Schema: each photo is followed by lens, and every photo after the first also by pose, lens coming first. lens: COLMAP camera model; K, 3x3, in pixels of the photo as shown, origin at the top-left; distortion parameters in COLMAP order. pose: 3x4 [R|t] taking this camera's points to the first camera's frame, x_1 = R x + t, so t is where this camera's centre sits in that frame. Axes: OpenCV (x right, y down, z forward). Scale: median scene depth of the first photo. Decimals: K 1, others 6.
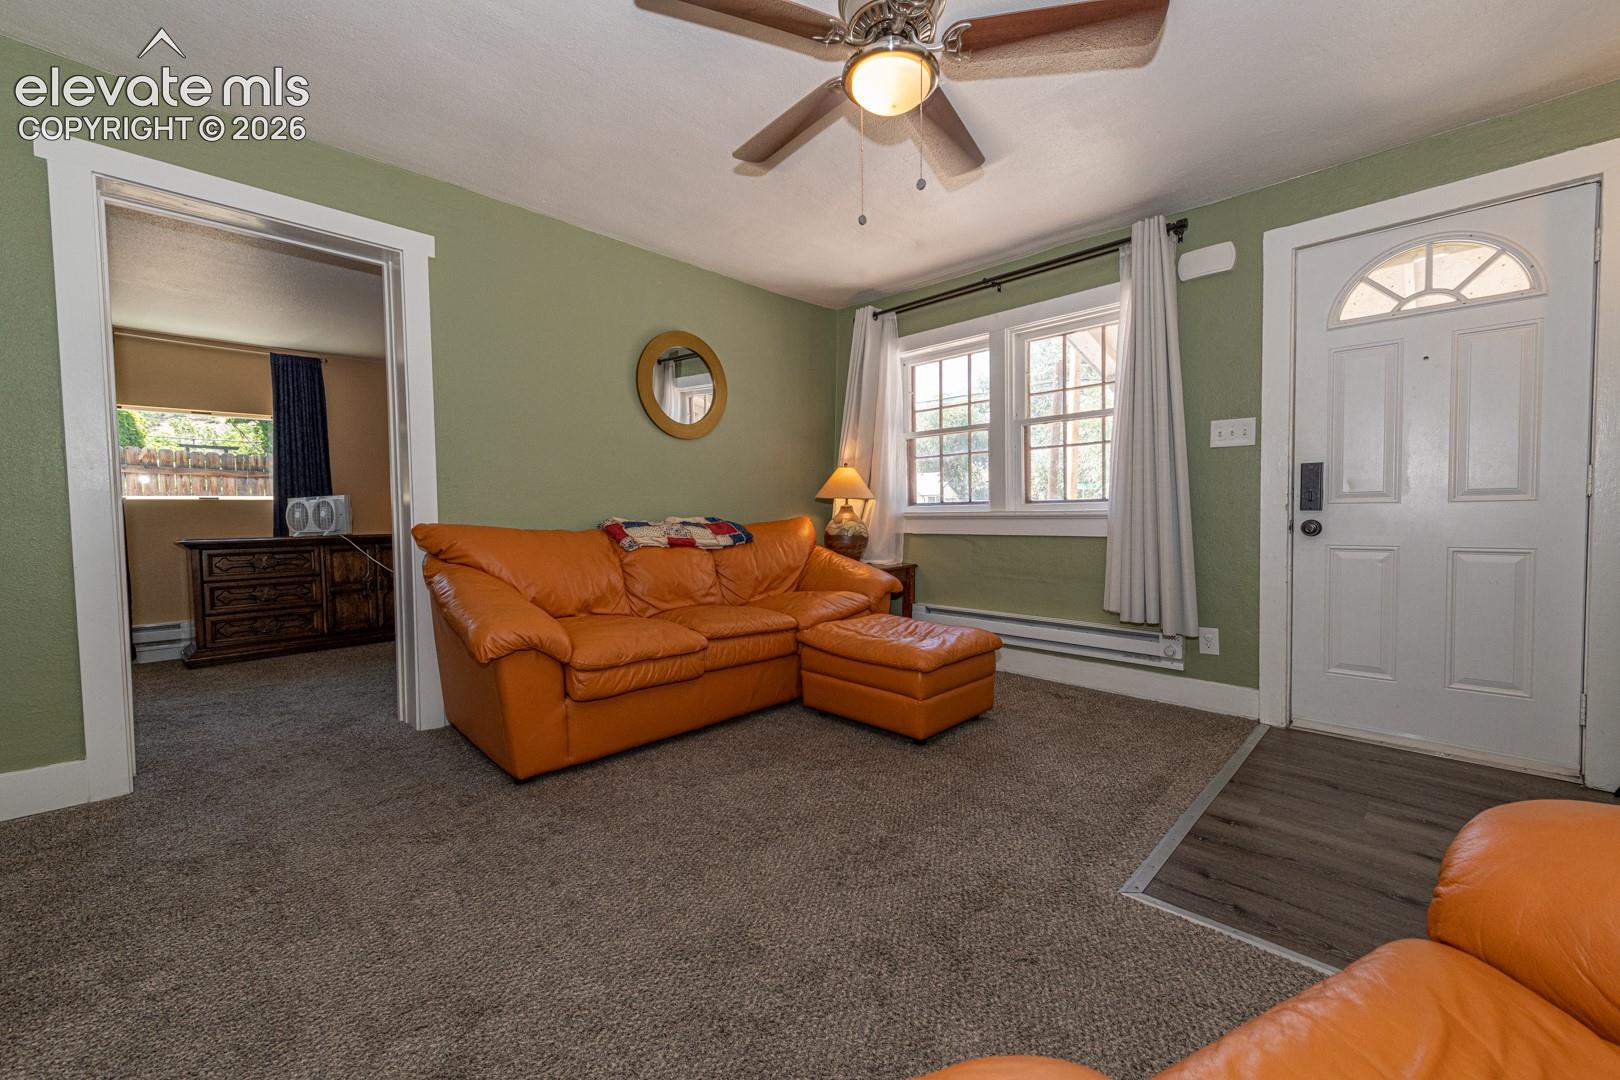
lens RADIAL K [[636.6, 0, 810.0], [0, 636.6, 540.0], [0, 0, 1]] dist [0.000085, -0.000005]
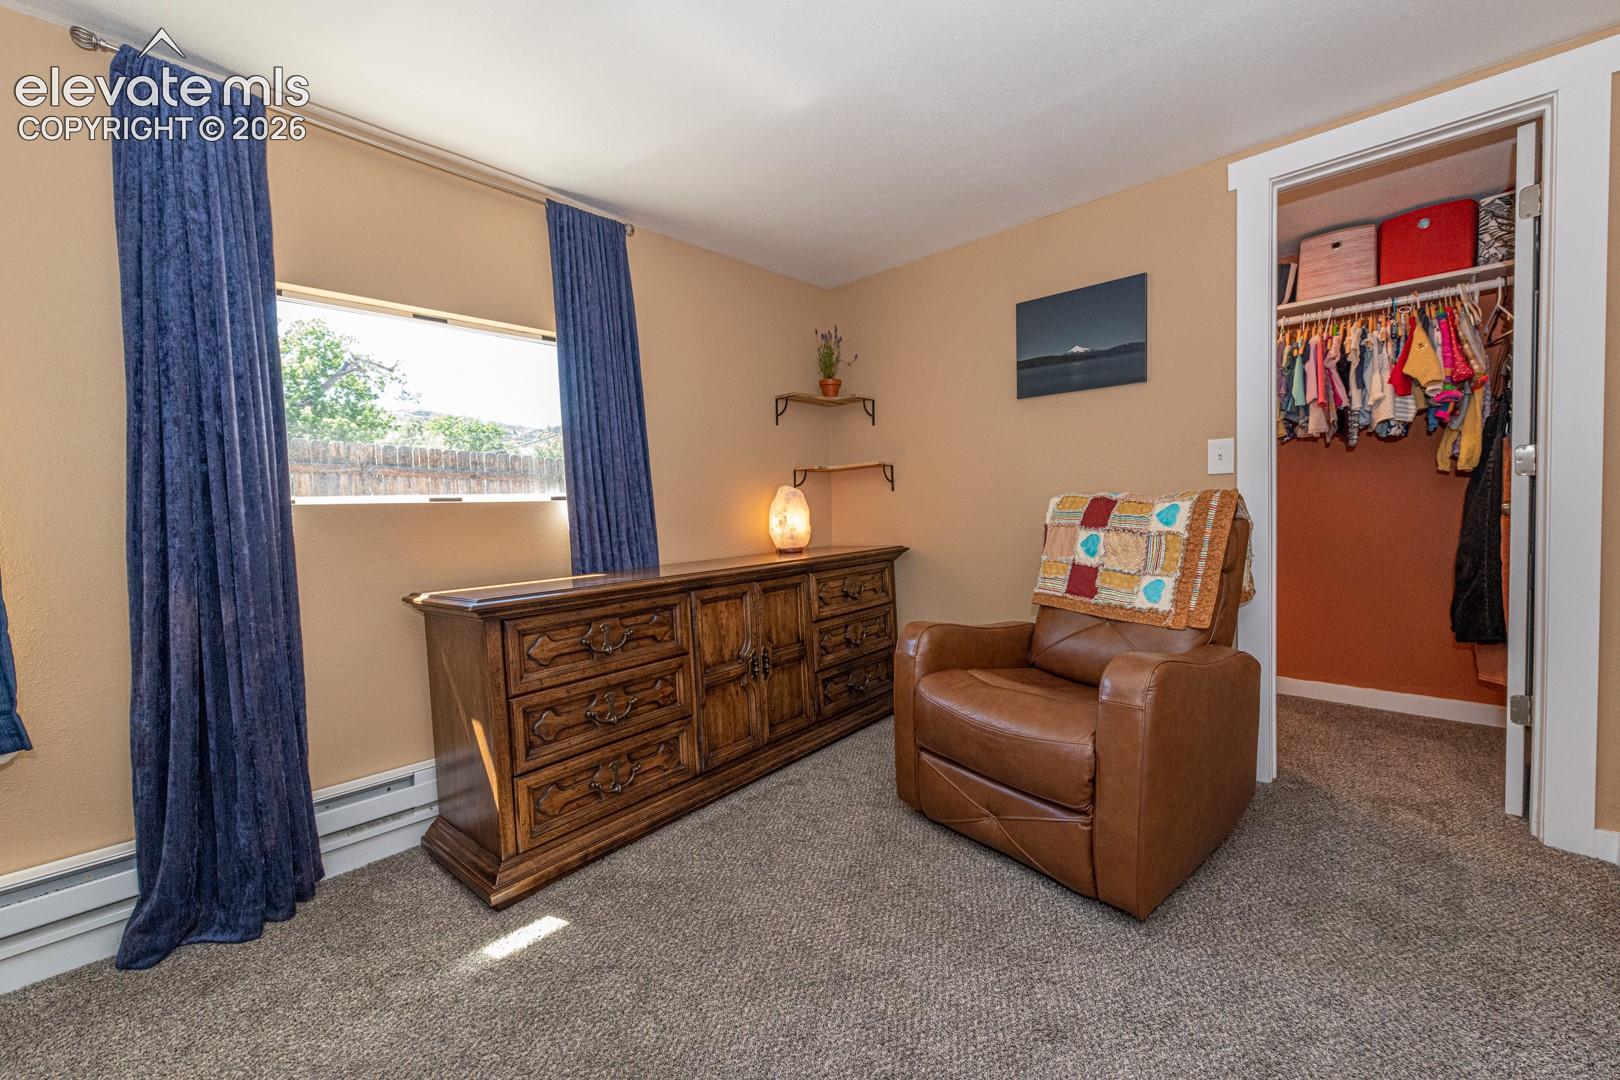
lens RADIAL K [[620.7, 0, 788.4], [0, 620.7, 543.5], [0, 0, 1]] dist [0.000194, -0.000005]
pose [[0.999442, -0.023487, 0.023736, -0.711791], [0.023031, 0.999548, 0.019346, -0.036232], [-0.024180, -0.018788, 0.999531, 0.537724]]
